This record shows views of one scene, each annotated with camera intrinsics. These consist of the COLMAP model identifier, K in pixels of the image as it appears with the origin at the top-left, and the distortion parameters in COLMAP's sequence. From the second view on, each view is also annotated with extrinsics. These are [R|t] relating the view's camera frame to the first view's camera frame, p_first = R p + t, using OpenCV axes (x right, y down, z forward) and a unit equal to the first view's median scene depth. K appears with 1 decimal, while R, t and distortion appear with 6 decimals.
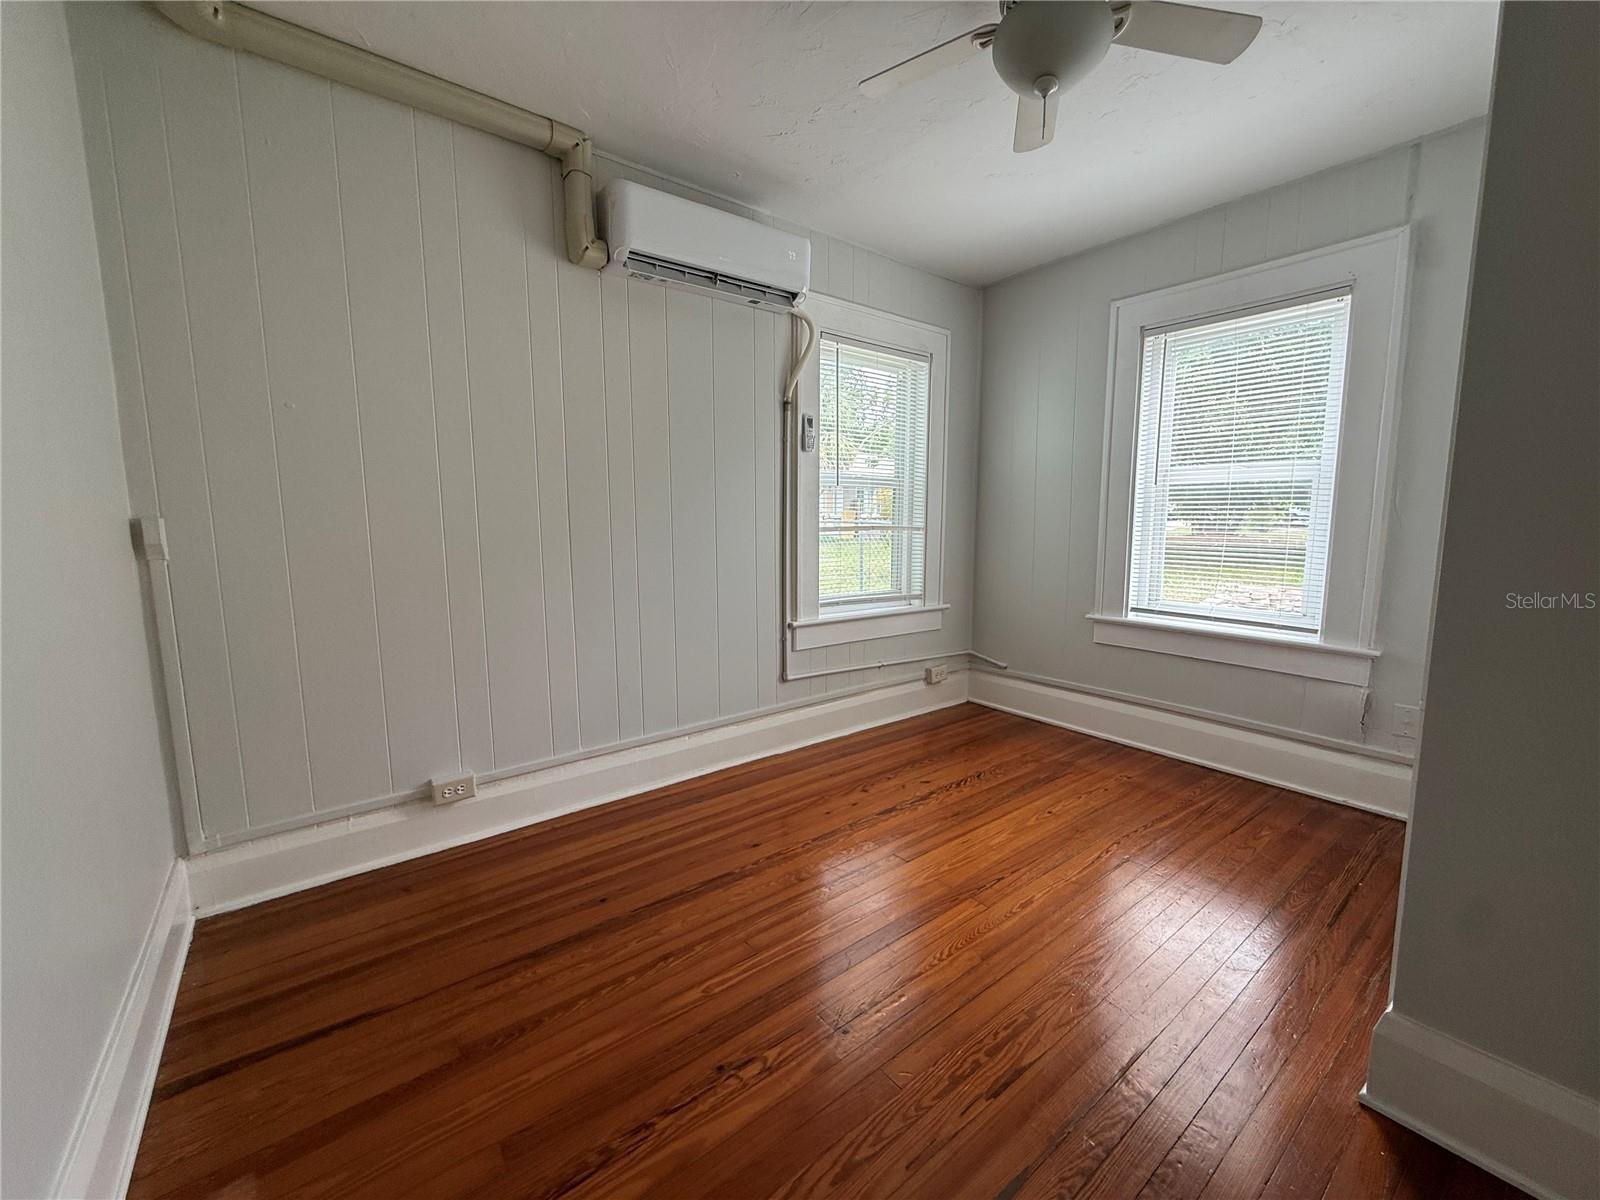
lens RADIAL K [[637.2, 0, 791.1], [0, 637.2, 599.2], [0, 0, 1]] dist [-0.000084, 0.000429]
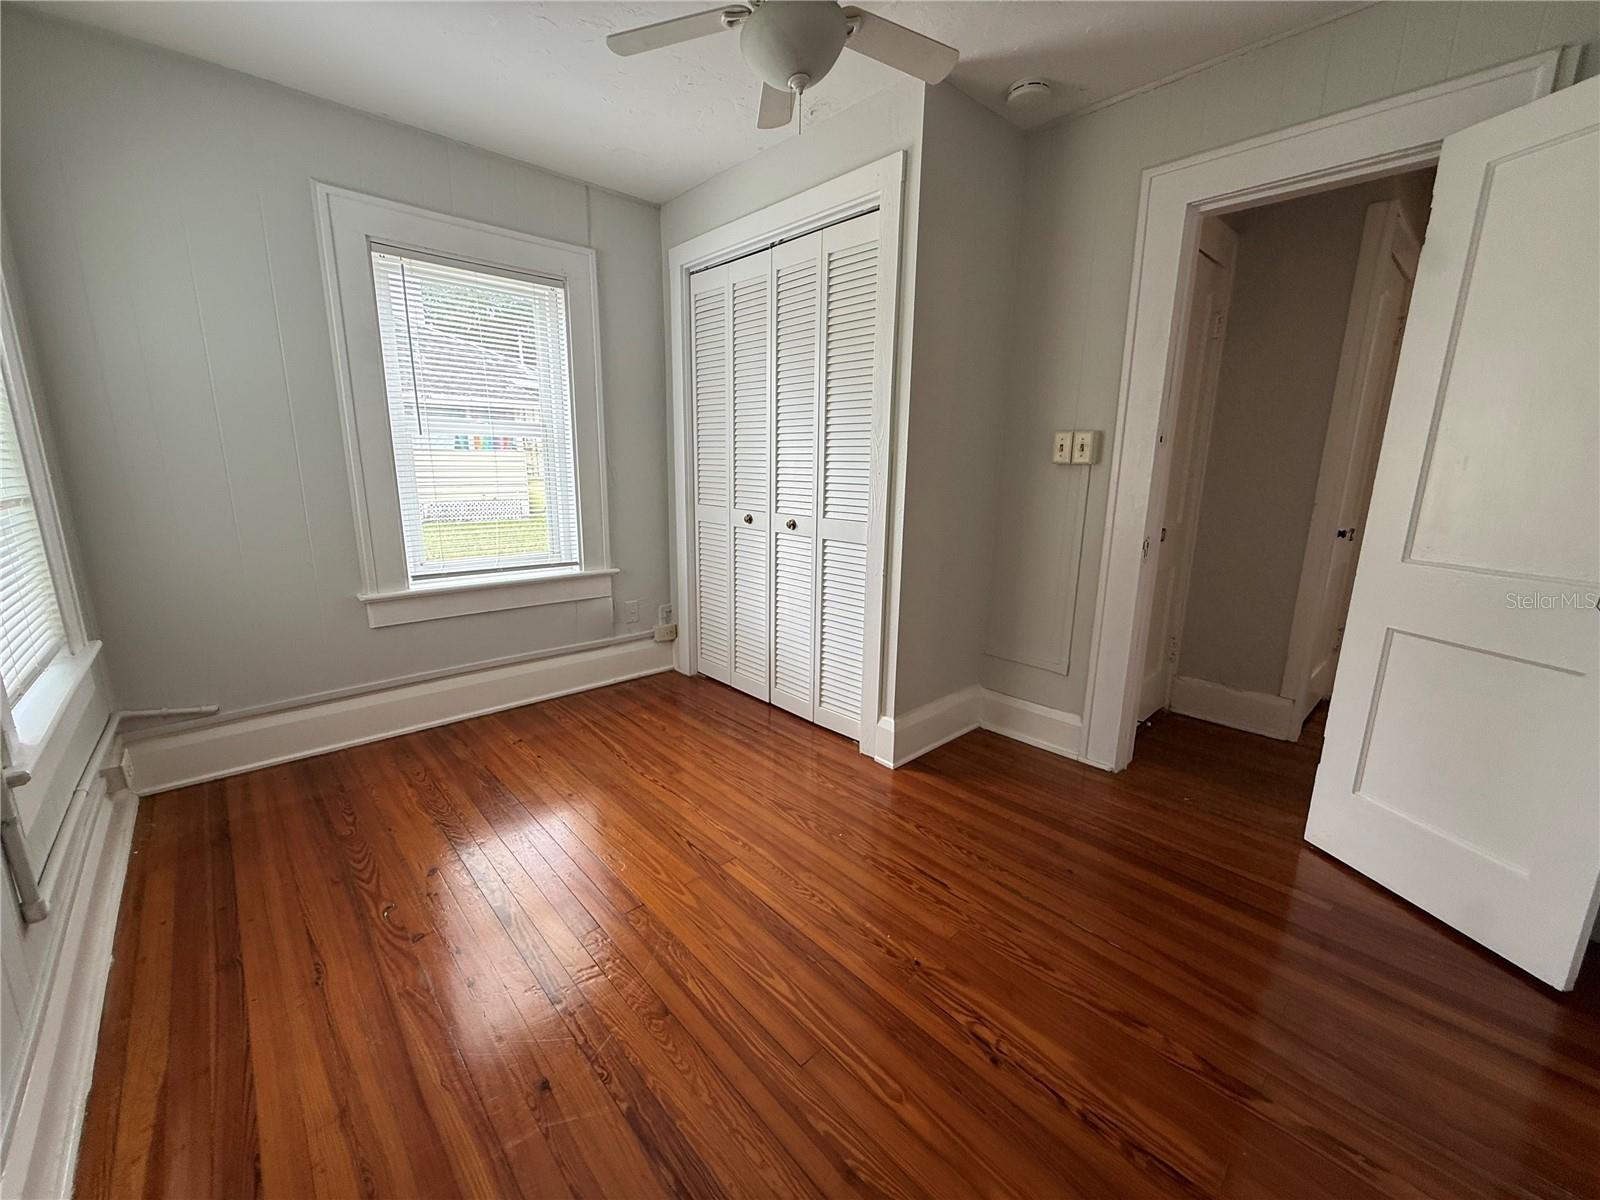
lens RADIAL K [[637.2, 0, 803.5], [0, 637.2, 601.9], [0, 0, 1]] dist [-0.000084, 0.000429]
pose [[-0.100302, -0.217625, 0.970865, -0.473453], [0.113815, 0.966871, 0.228488, -0.115612], [-0.988426, 0.133417, -0.072210, 0.676743]]
